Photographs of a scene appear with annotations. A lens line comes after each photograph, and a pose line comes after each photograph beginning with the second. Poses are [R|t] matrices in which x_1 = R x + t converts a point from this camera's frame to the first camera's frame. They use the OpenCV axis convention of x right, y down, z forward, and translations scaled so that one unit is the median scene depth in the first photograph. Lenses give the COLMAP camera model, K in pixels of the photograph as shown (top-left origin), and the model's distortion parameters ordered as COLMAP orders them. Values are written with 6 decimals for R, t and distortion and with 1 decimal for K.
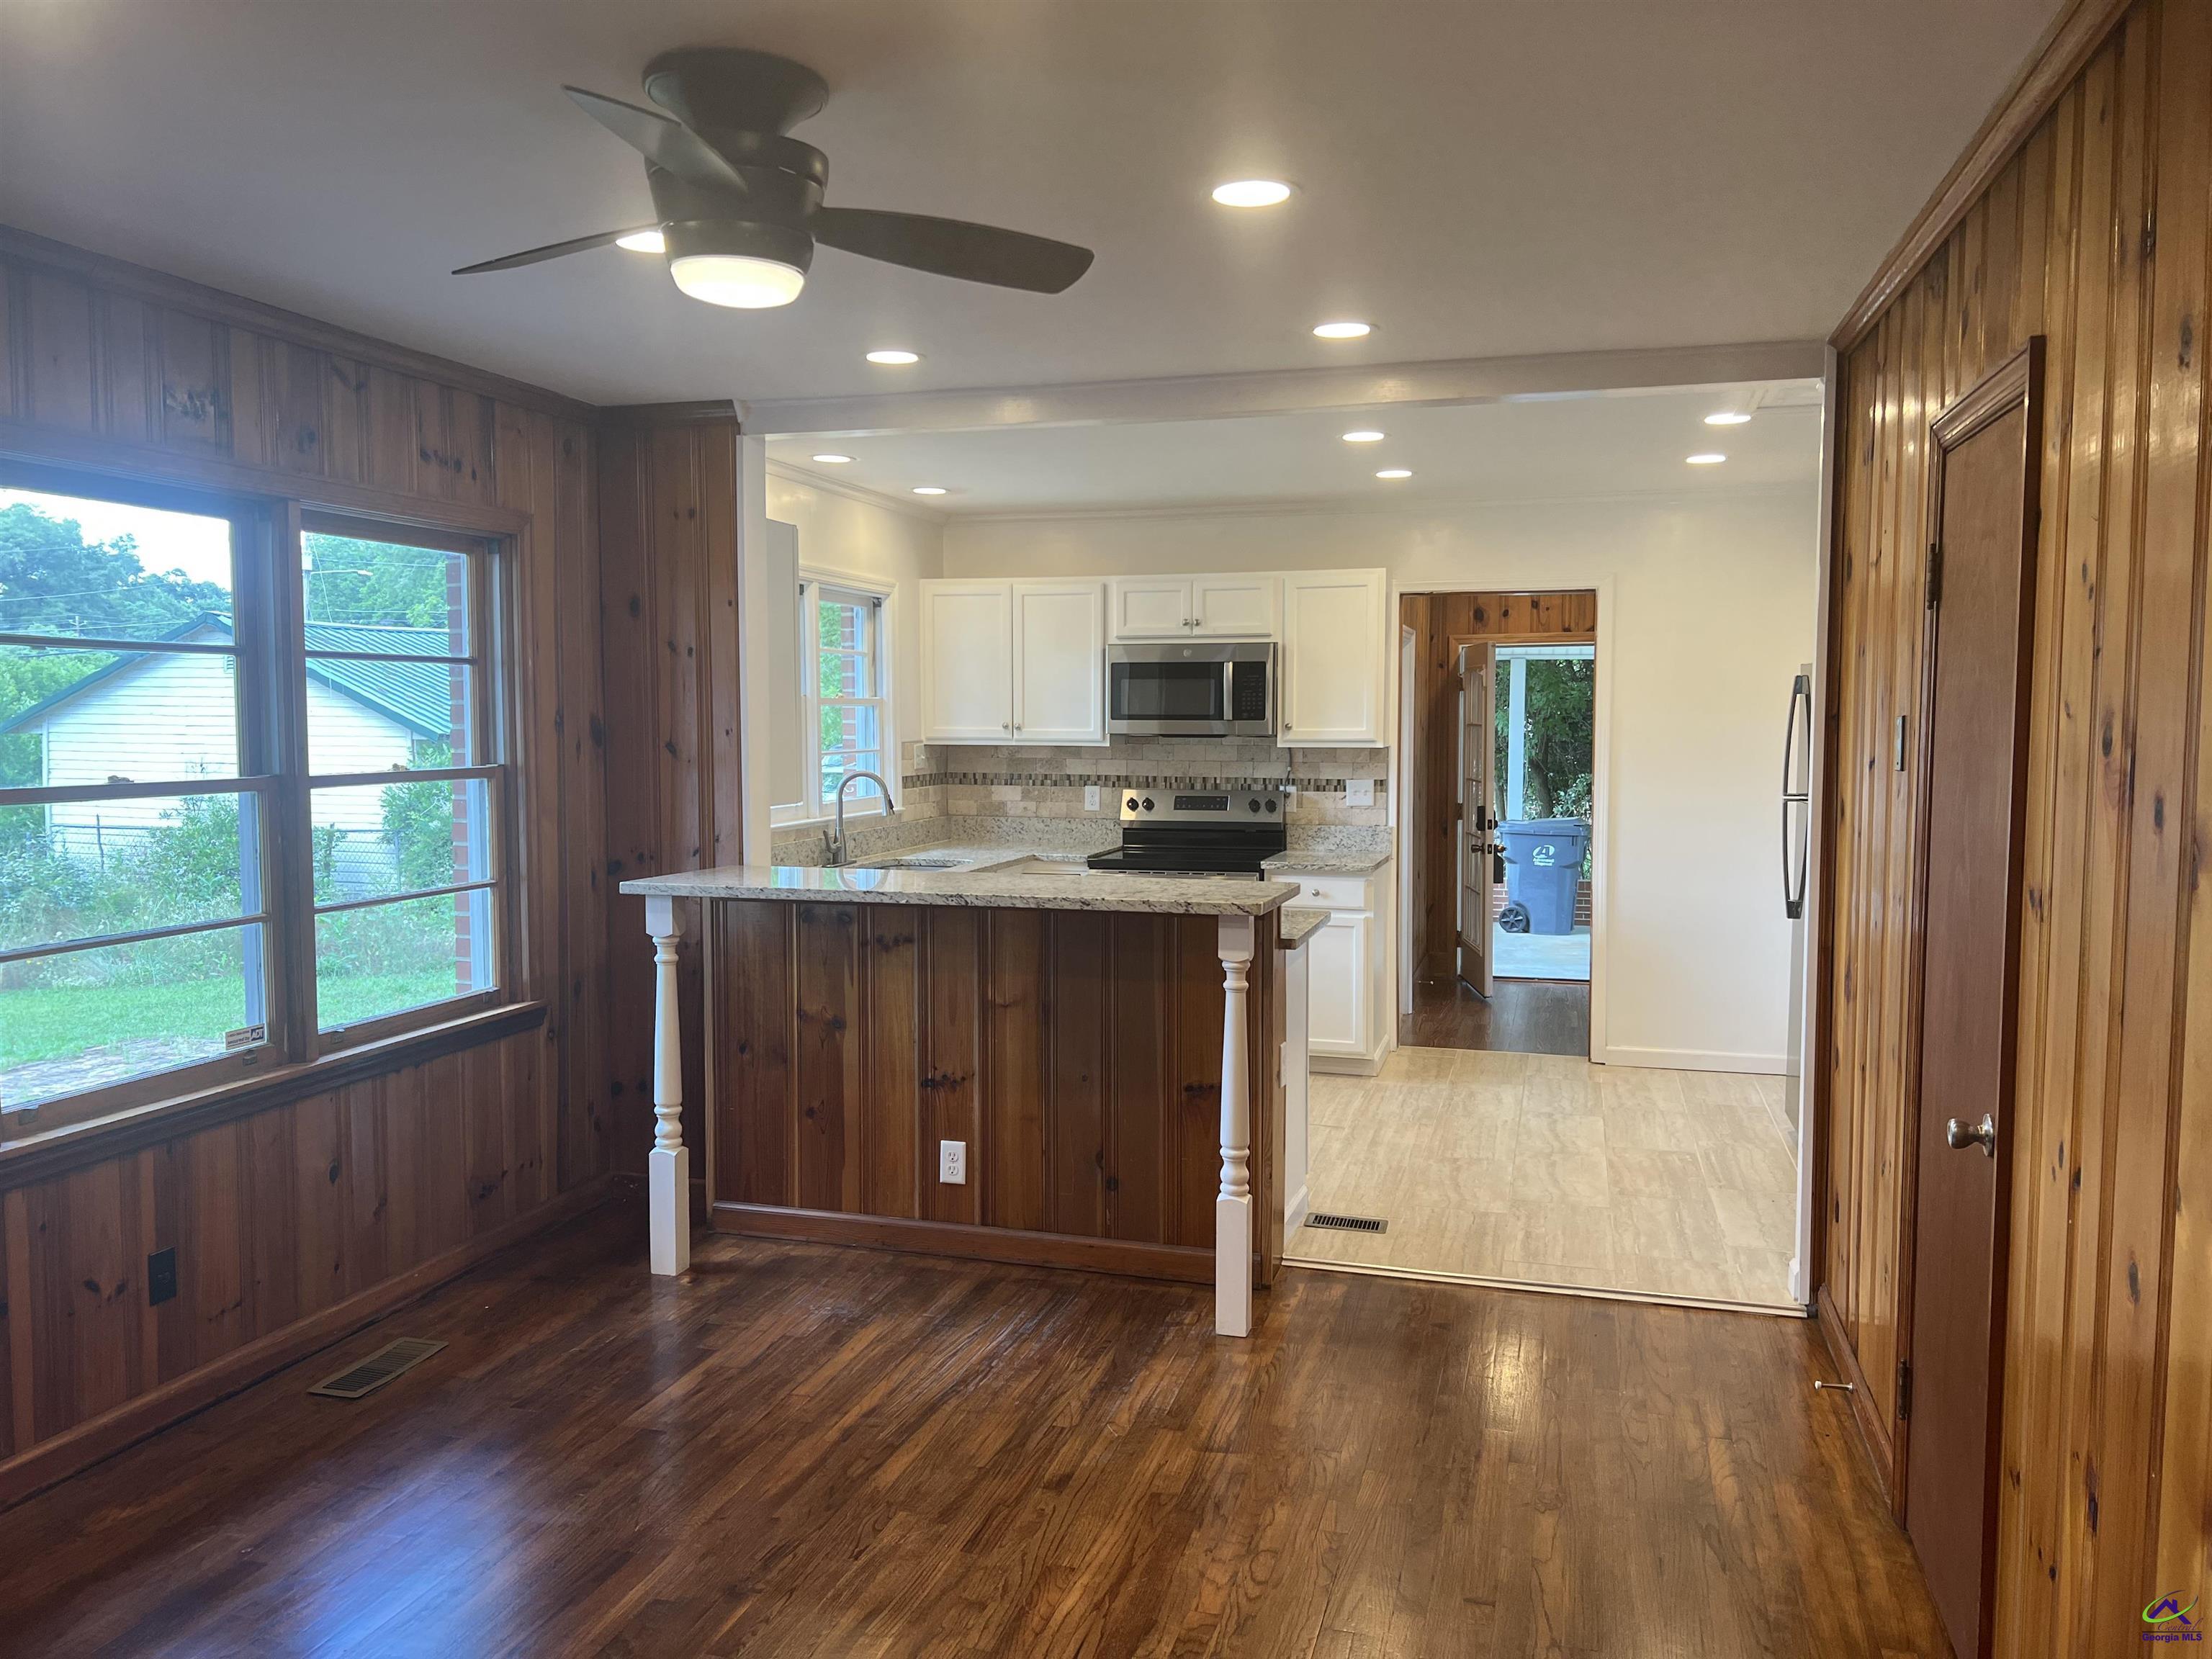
lens RADIAL K [[1658.5, 0, 1086.1], [0, 1658.5, 829.5], [0, 0, 1]] dist [0.078631, -0.104704]
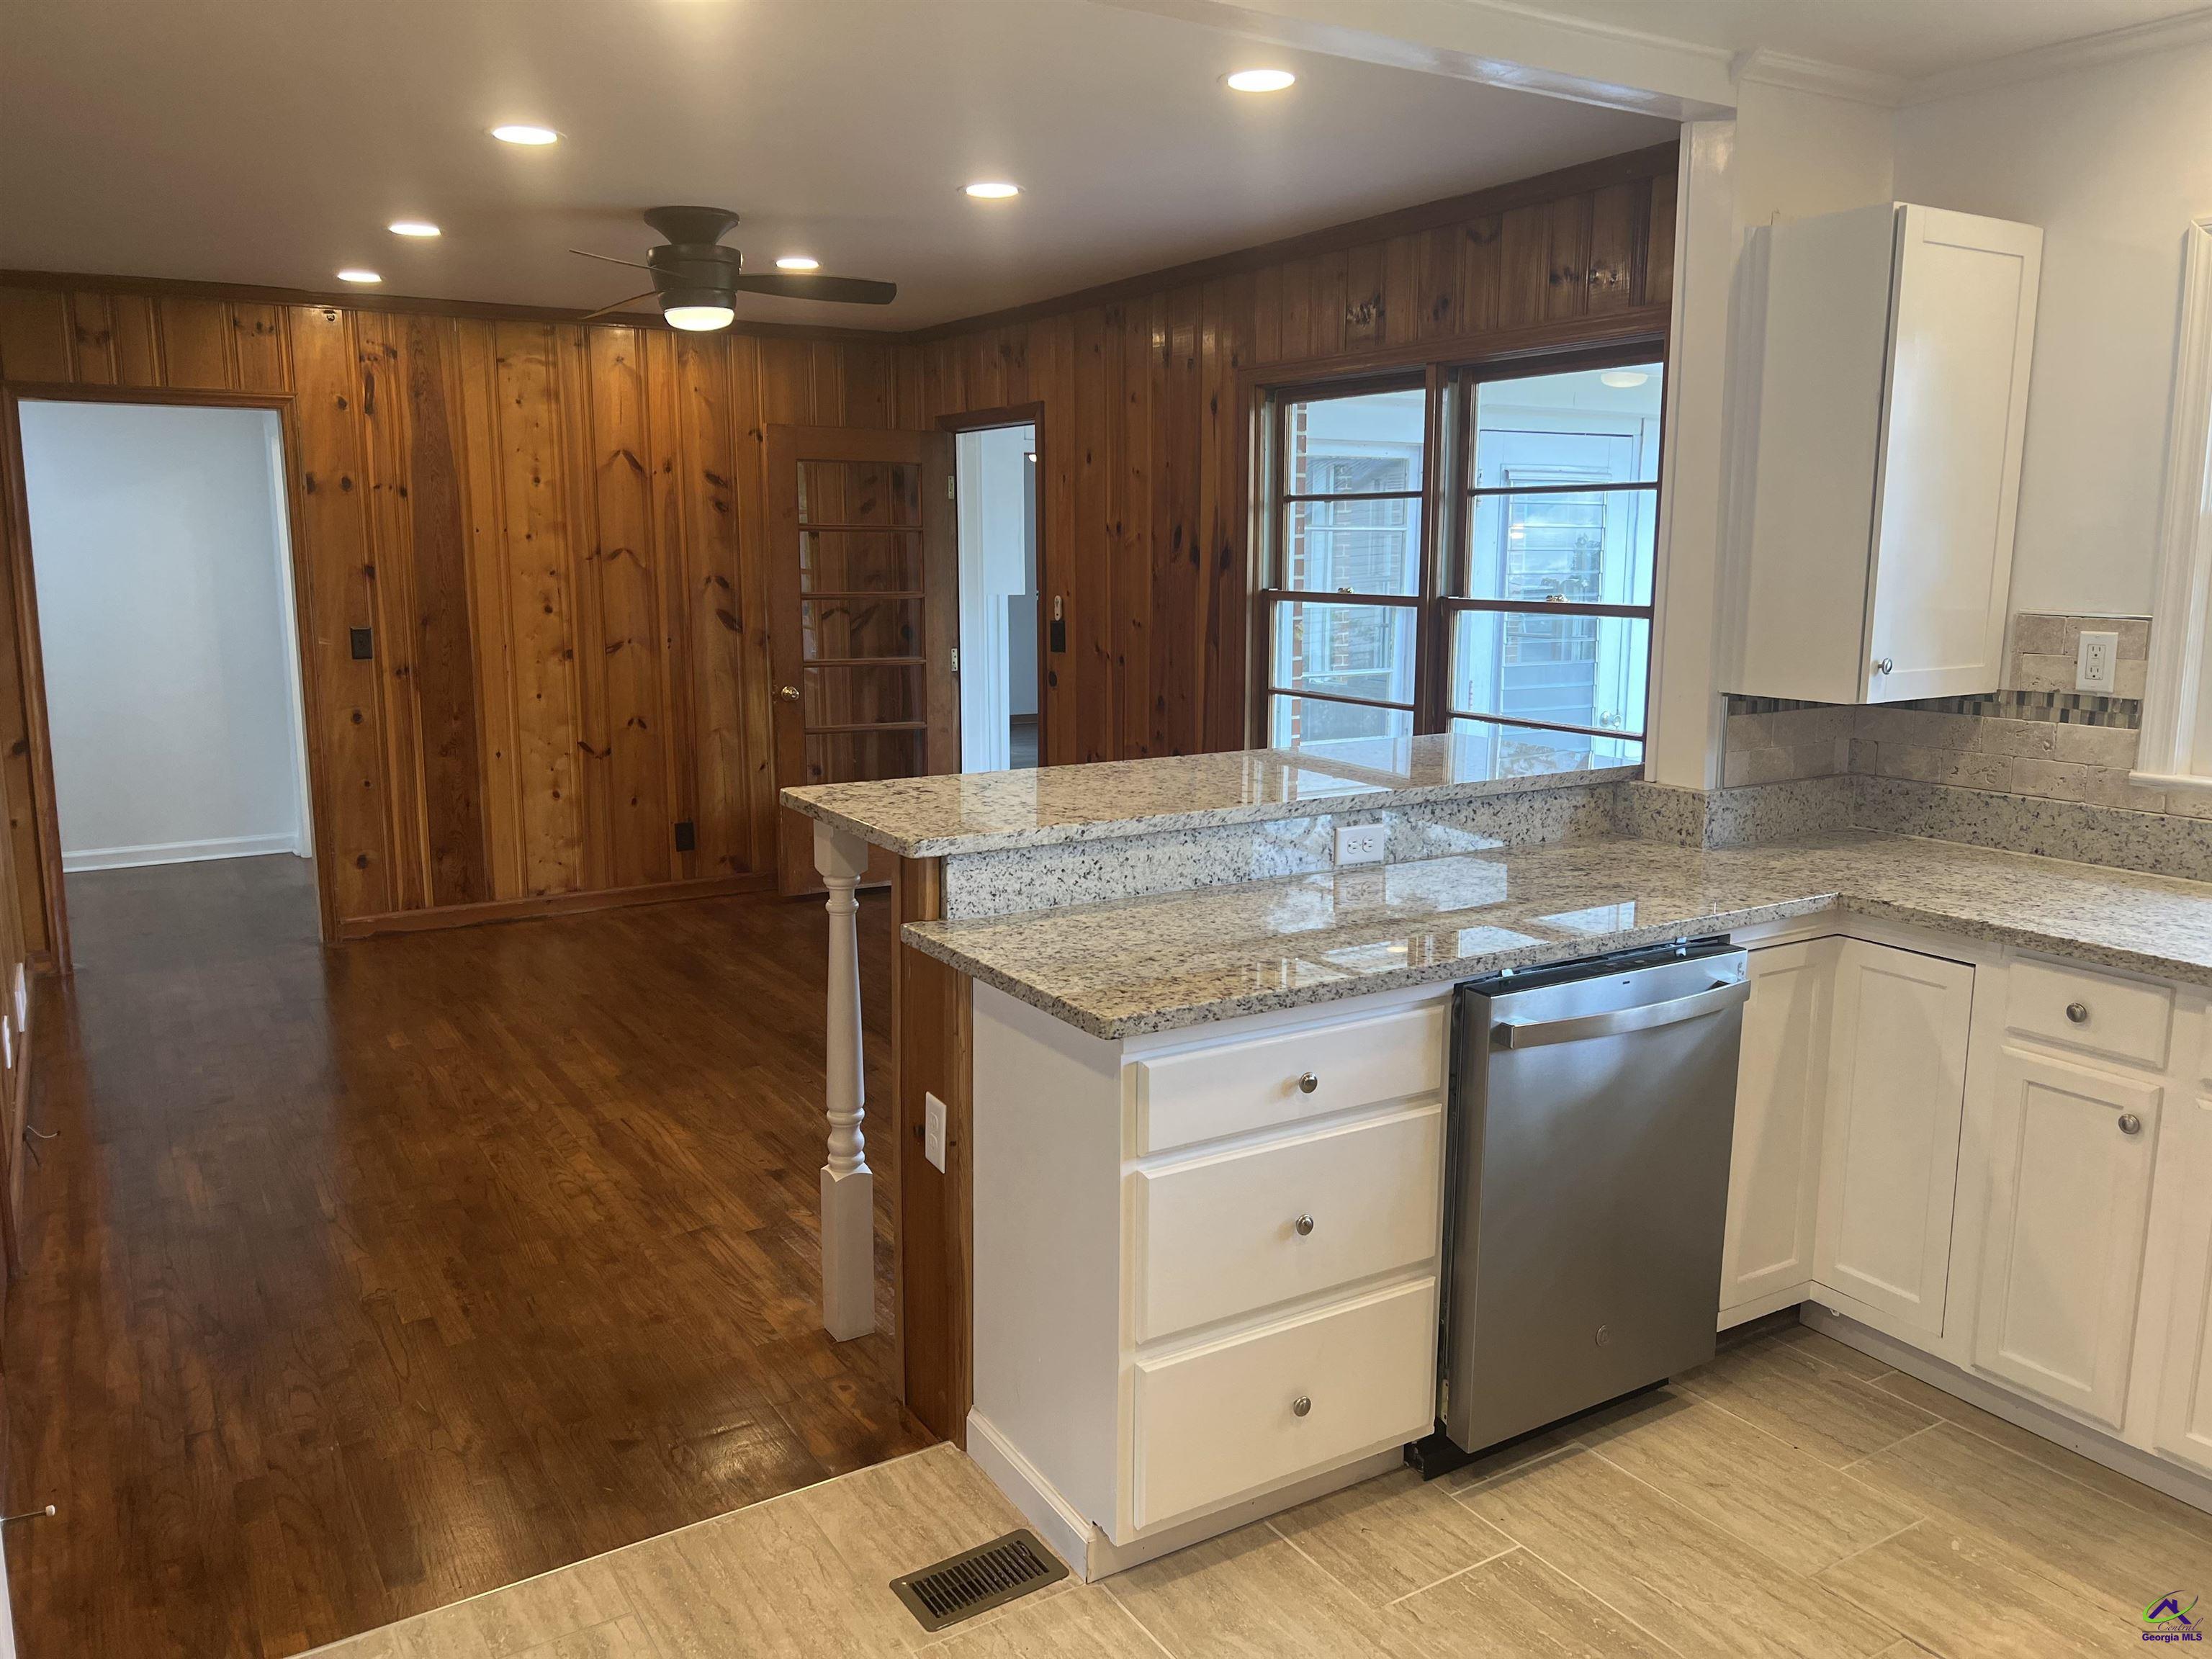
lens RADIAL K [[1658.5, 0, 1120.8], [0, 1658.5, 818.3], [0, 0, 1]] dist [0.078631, -0.104704]
pose [[-0.665022, 0.123961, -0.736465, 0.327747], [-0.053033, 0.975801, 0.212134, -0.066874], [0.744939, 0.180130, -0.642354, 0.917279]]
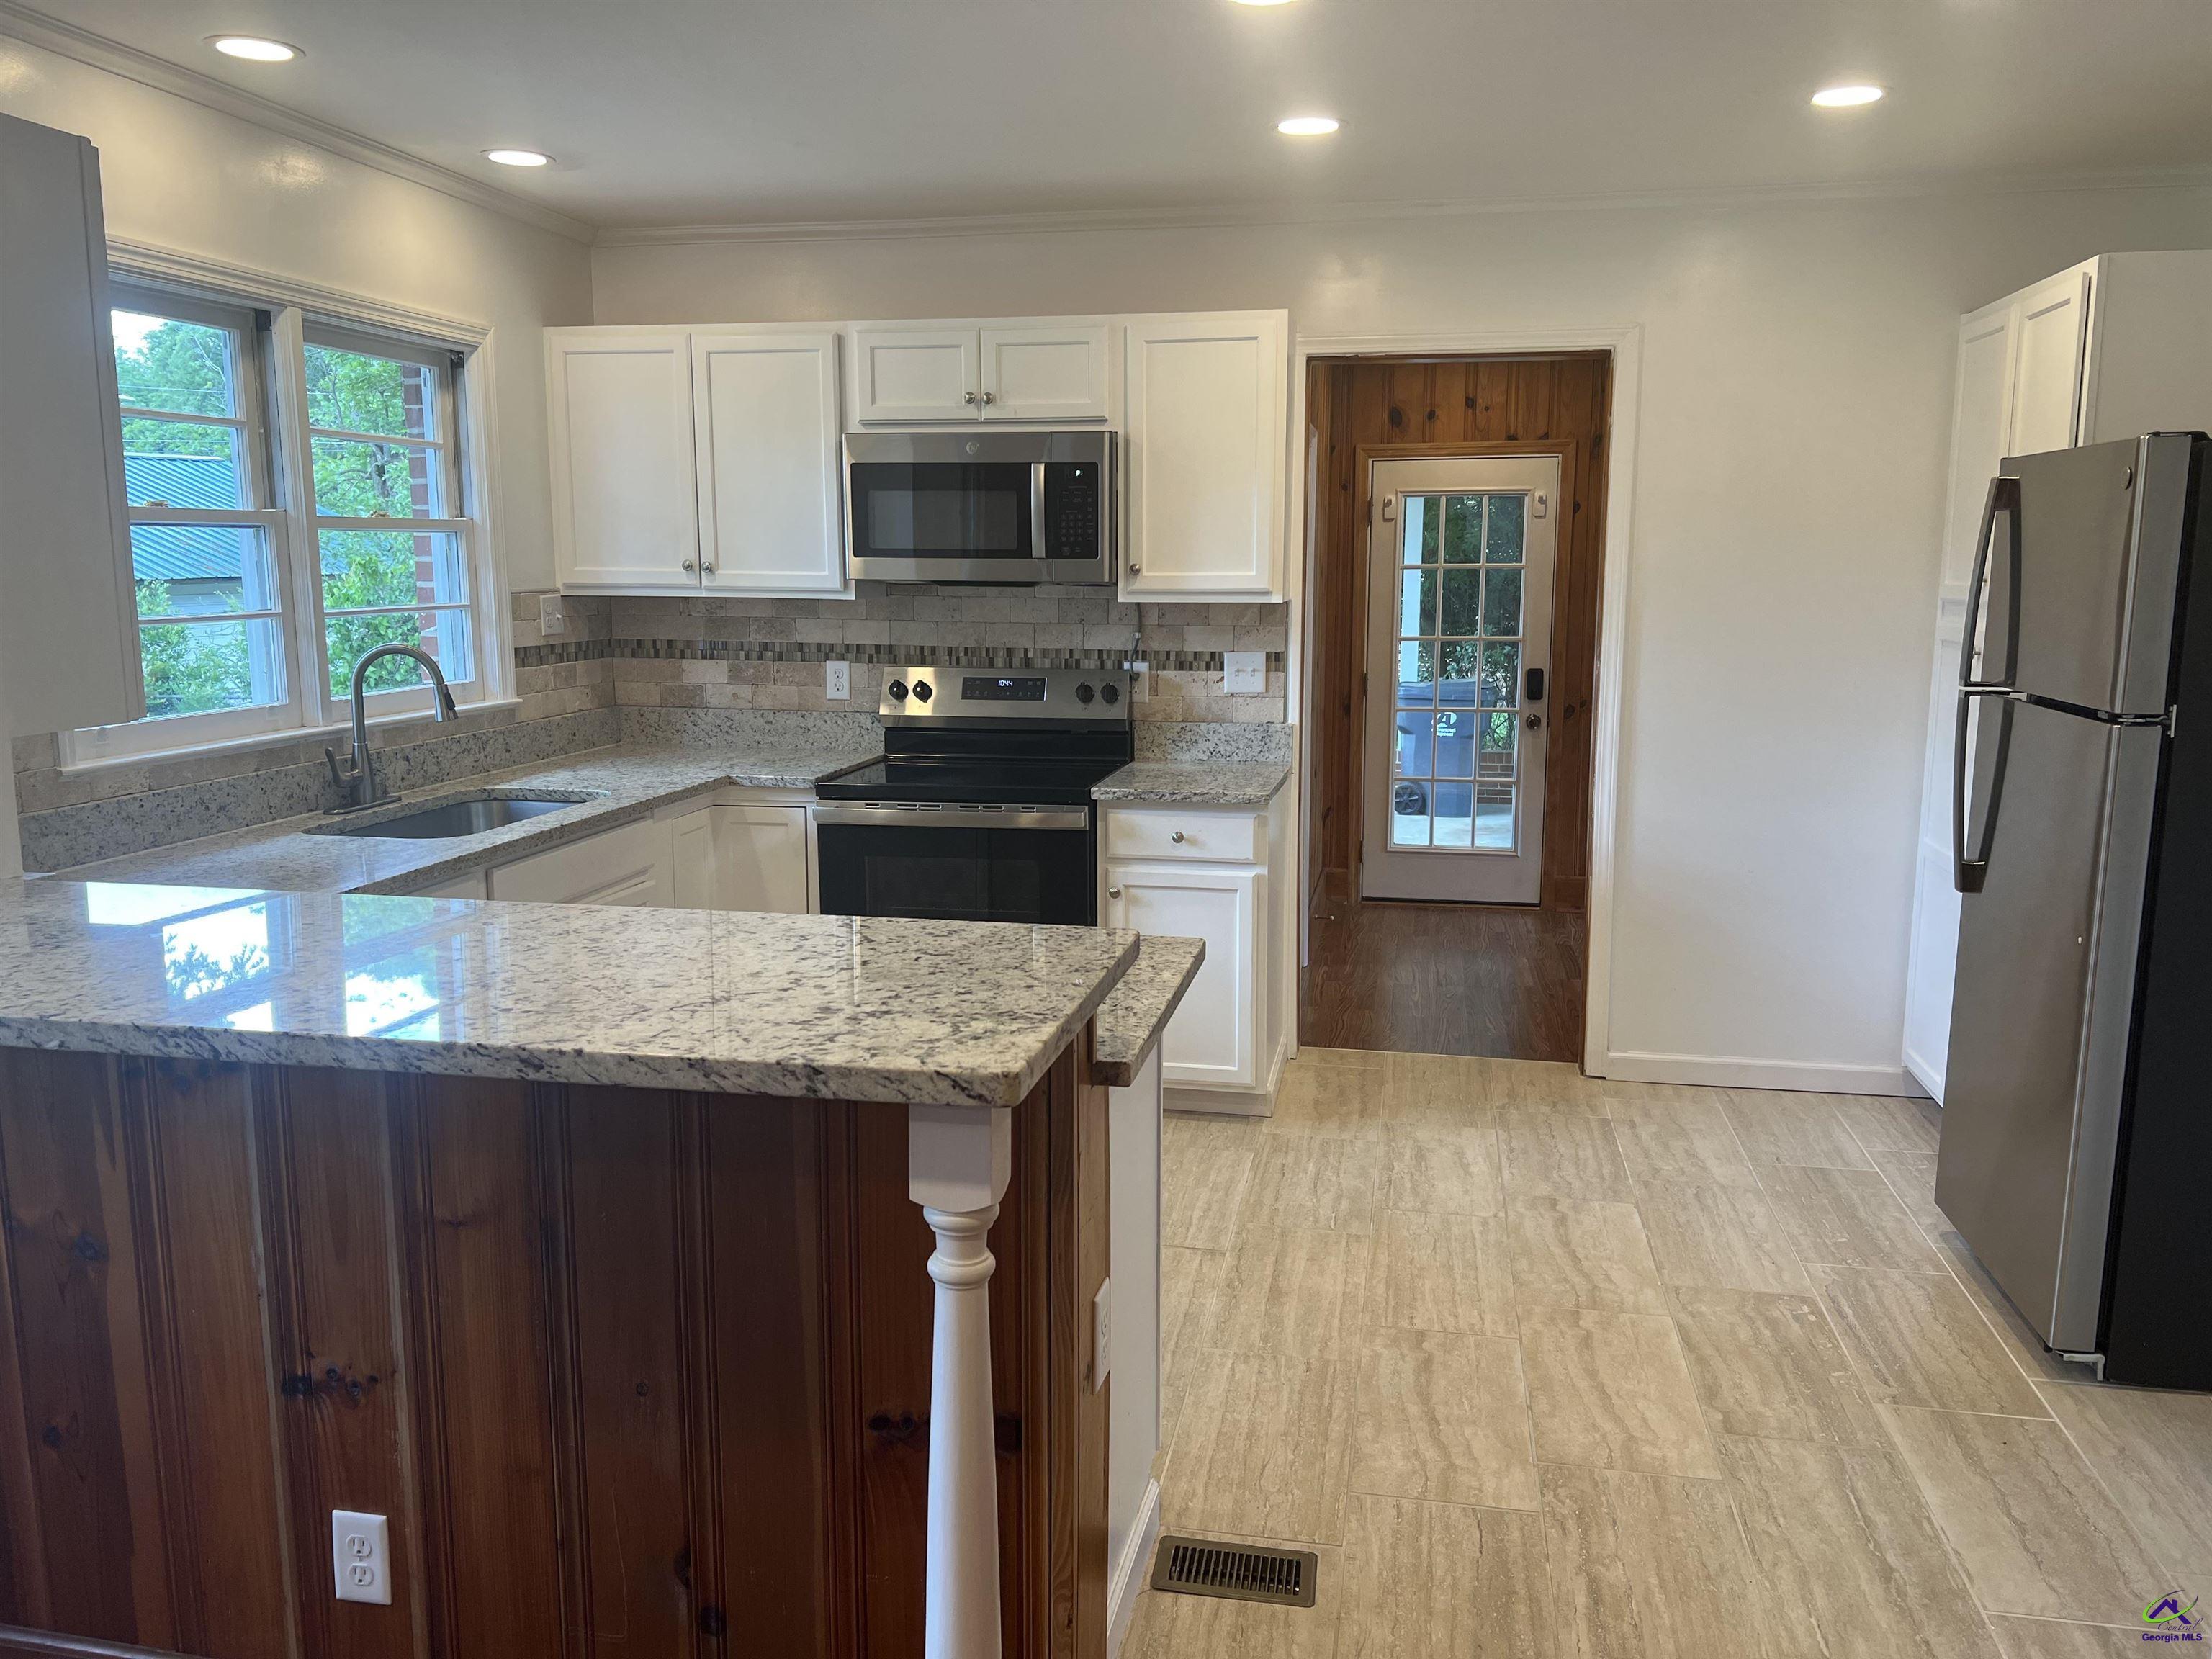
lens RADIAL K [[1658.5, 0, 1110.3], [0, 1658.5, 826.2], [0, 0, 1]] dist [0.078631, -0.104704]
pose [[0.995432, -0.013626, 0.094495, 0.051901], [0.005067, 0.995908, 0.090233, -0.021813], [-0.095338, -0.089342, 0.991428, 0.368388]]
